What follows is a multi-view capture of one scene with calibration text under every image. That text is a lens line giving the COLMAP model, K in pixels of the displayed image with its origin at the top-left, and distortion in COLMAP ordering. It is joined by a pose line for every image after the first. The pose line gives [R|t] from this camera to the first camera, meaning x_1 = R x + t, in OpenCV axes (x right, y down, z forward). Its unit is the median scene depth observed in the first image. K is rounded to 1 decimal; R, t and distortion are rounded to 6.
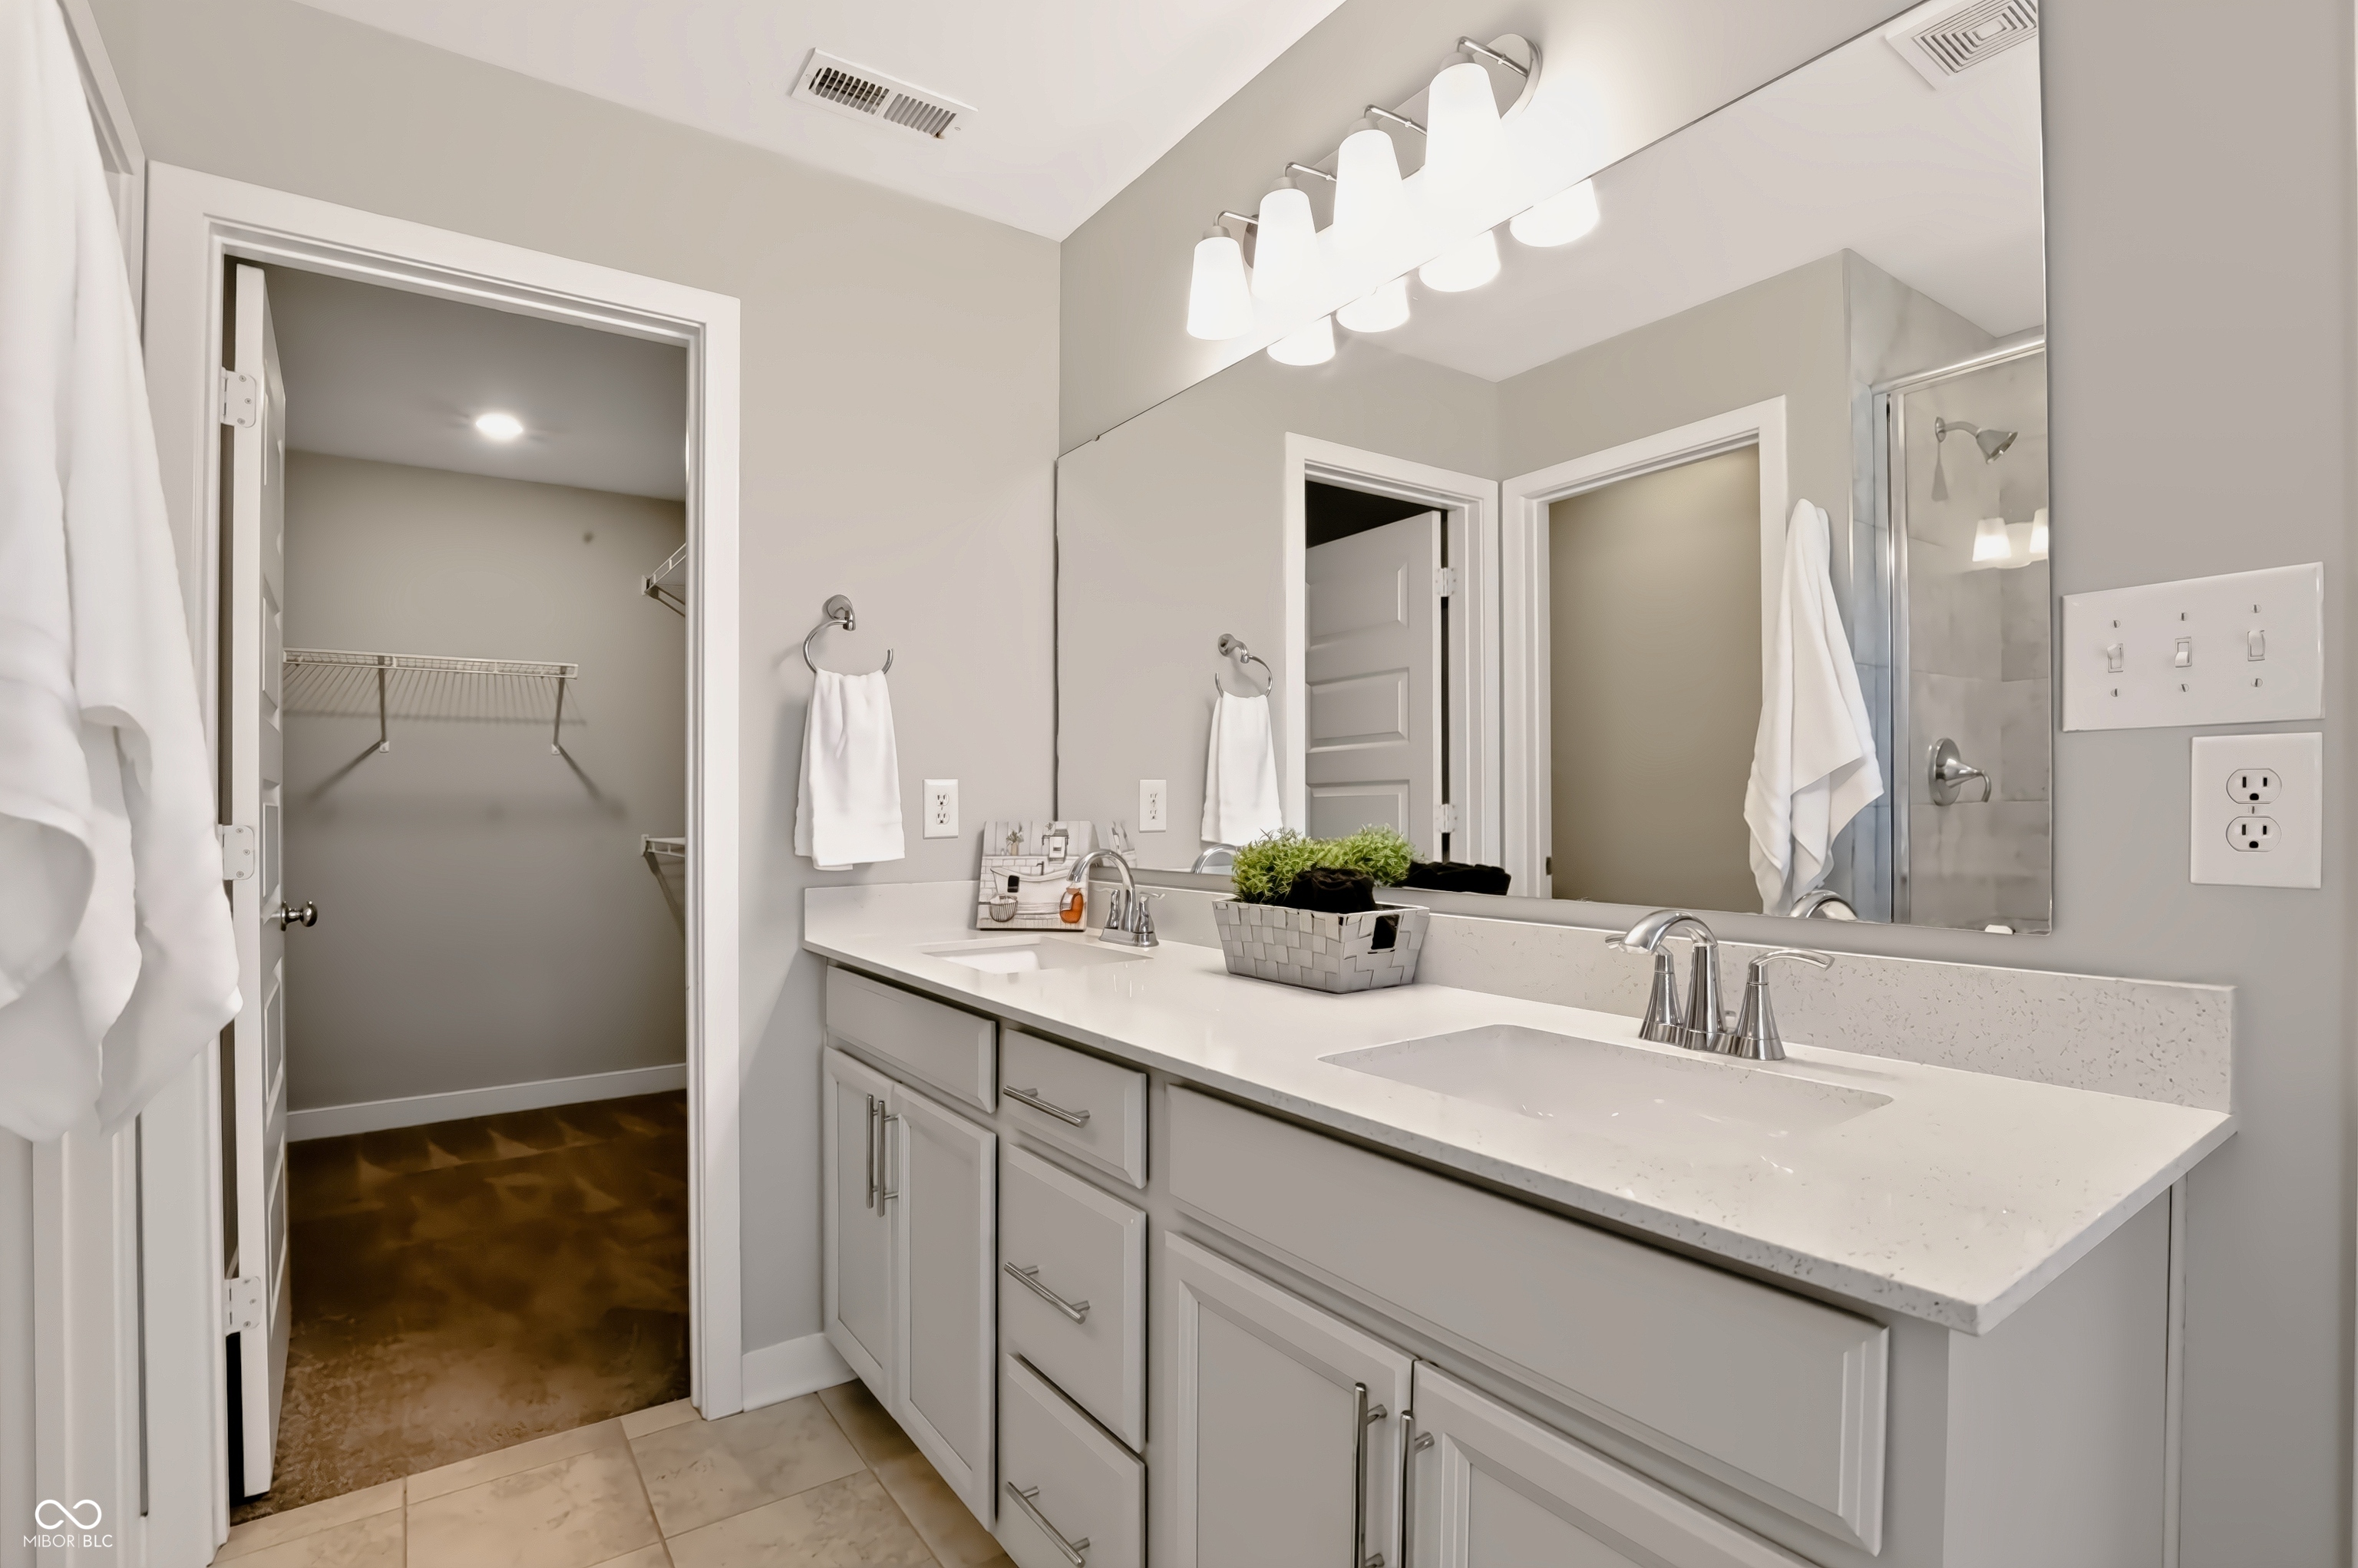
lens RADIAL K [[1096.1, 0, 1178.9], [0, 1096.1, 785.6], [0, 0, 1]] dist [-0.034570, 0.007534]
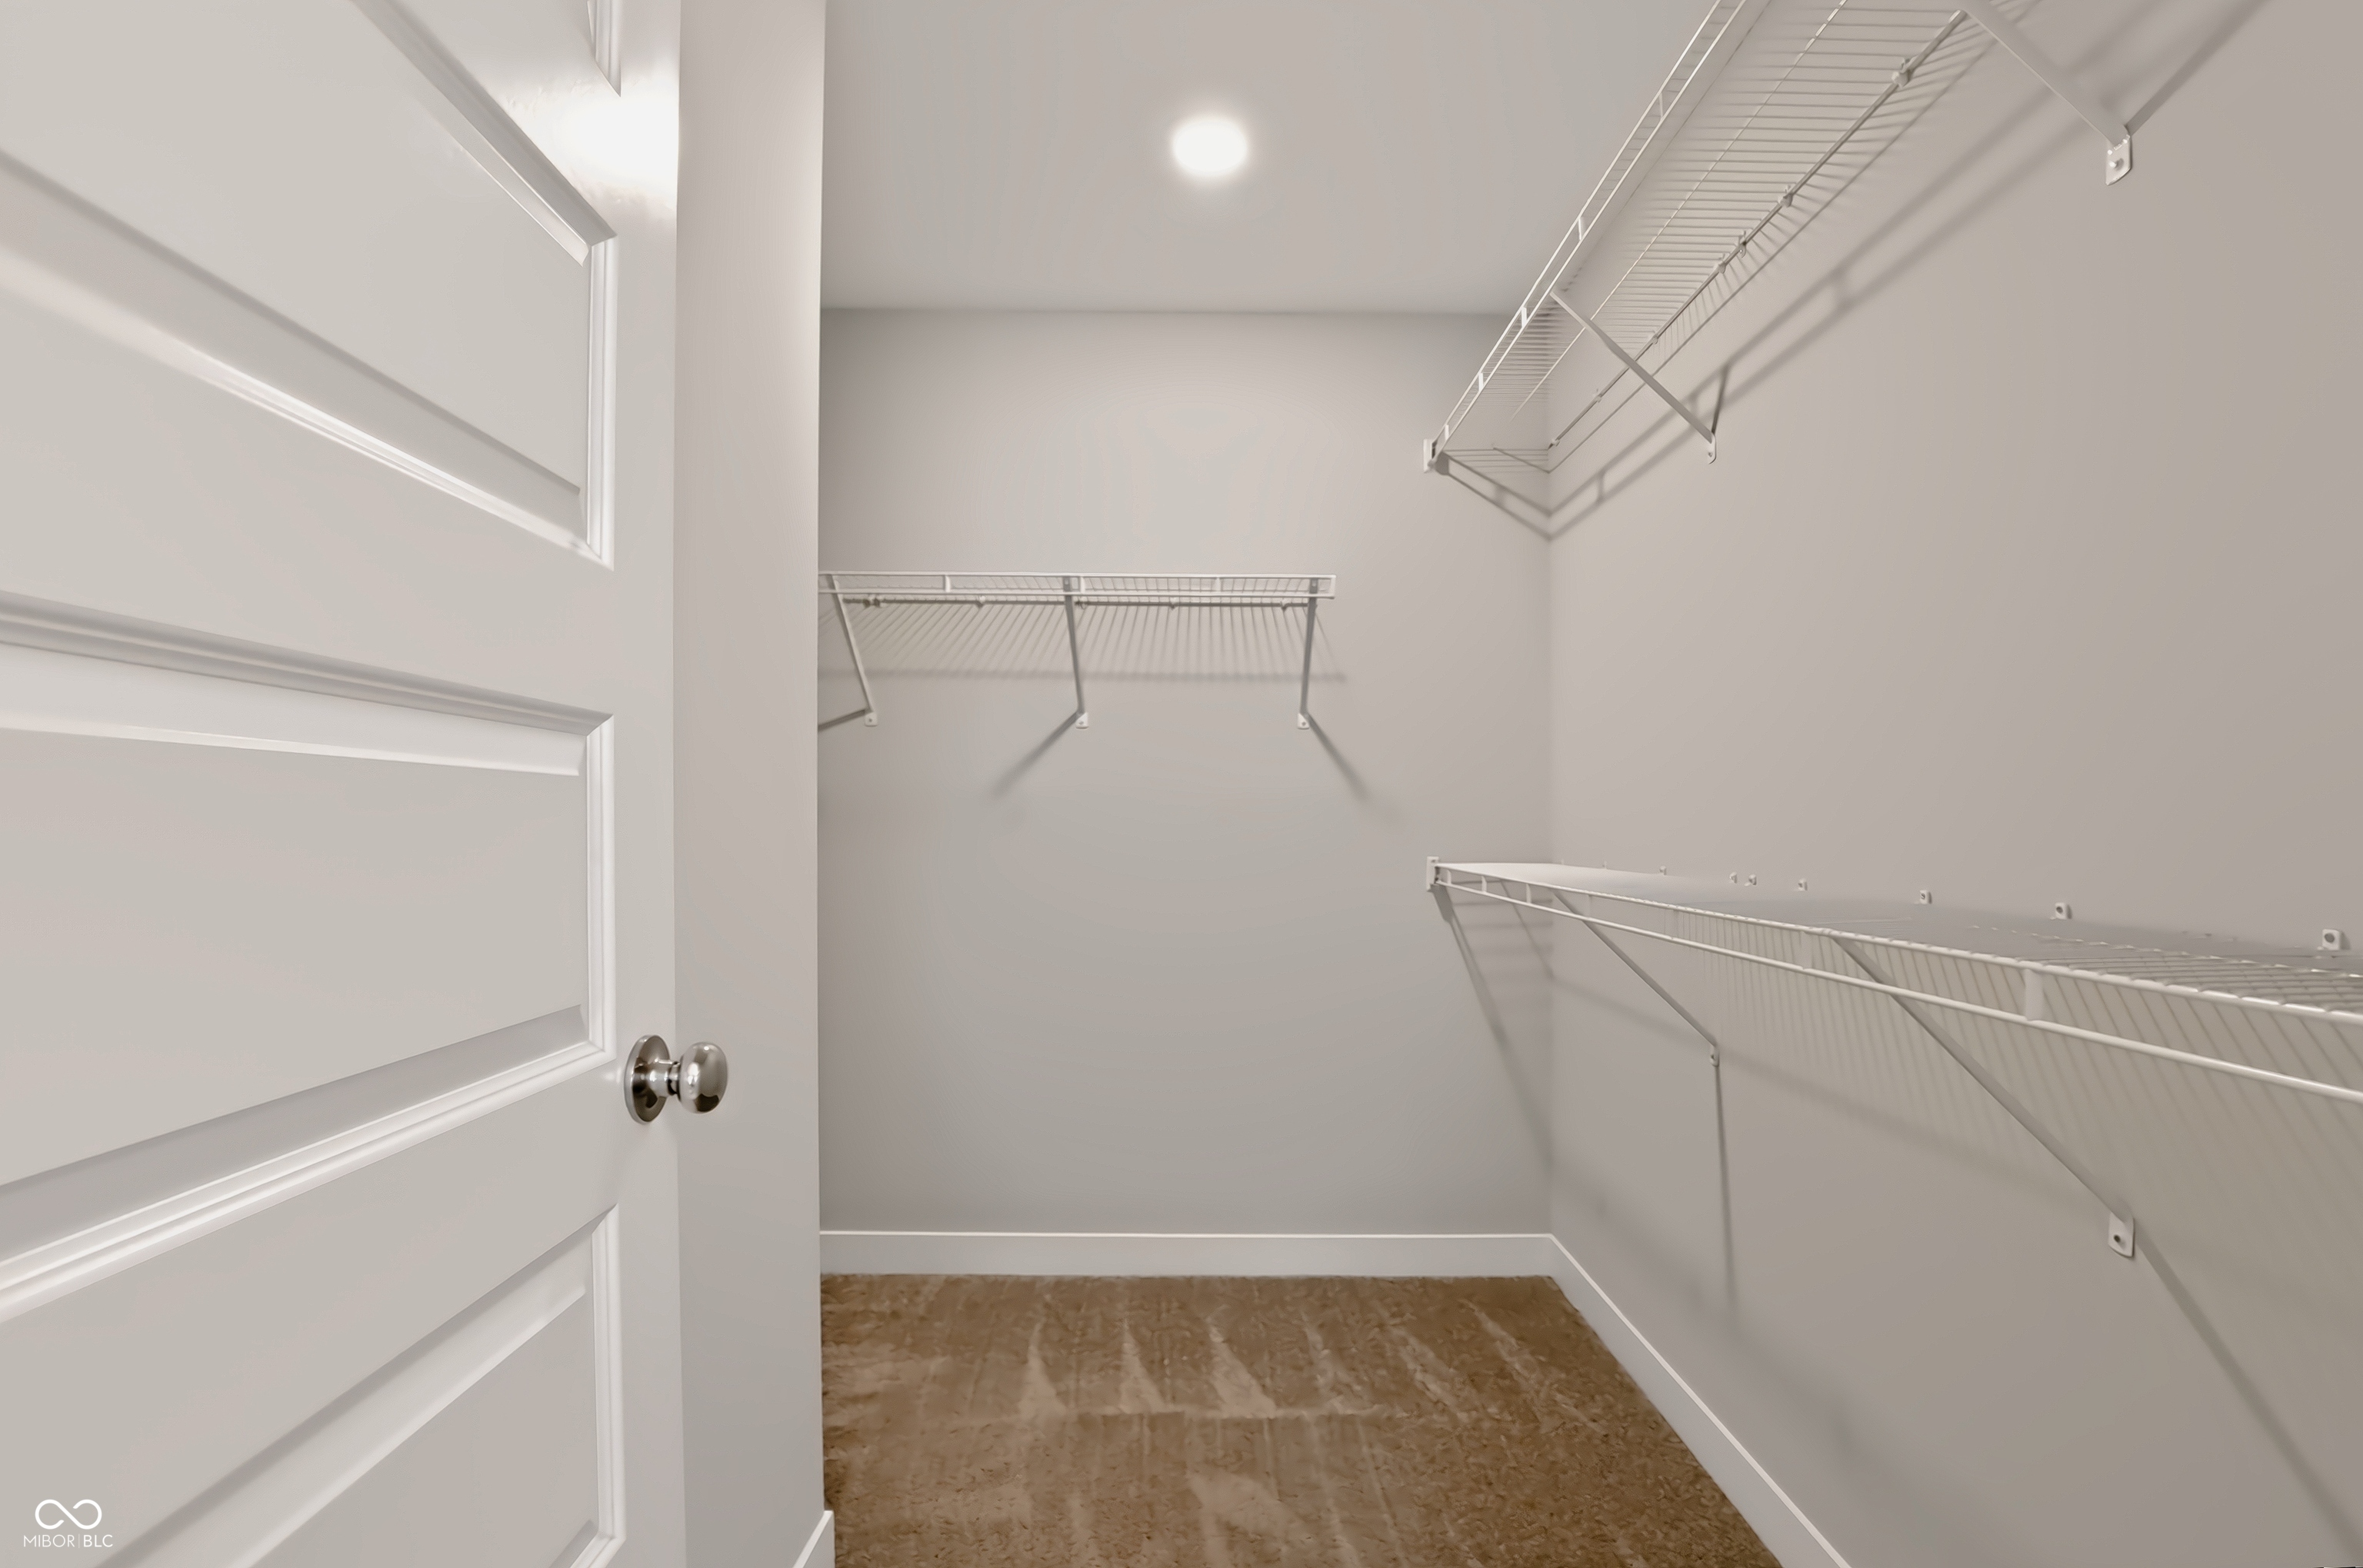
lens RADIAL K [[1098.3, 0, 1188.0], [0, 1098.3, 786.0], [0, 0, 1]] dist [-0.034570, 0.007534]
pose [[0.810661, -0.010806, -0.585416, -0.272499], [0.002656, 0.999887, -0.014780, 0.016134], [0.585510, 0.010427, 0.810598, 0.472613]]
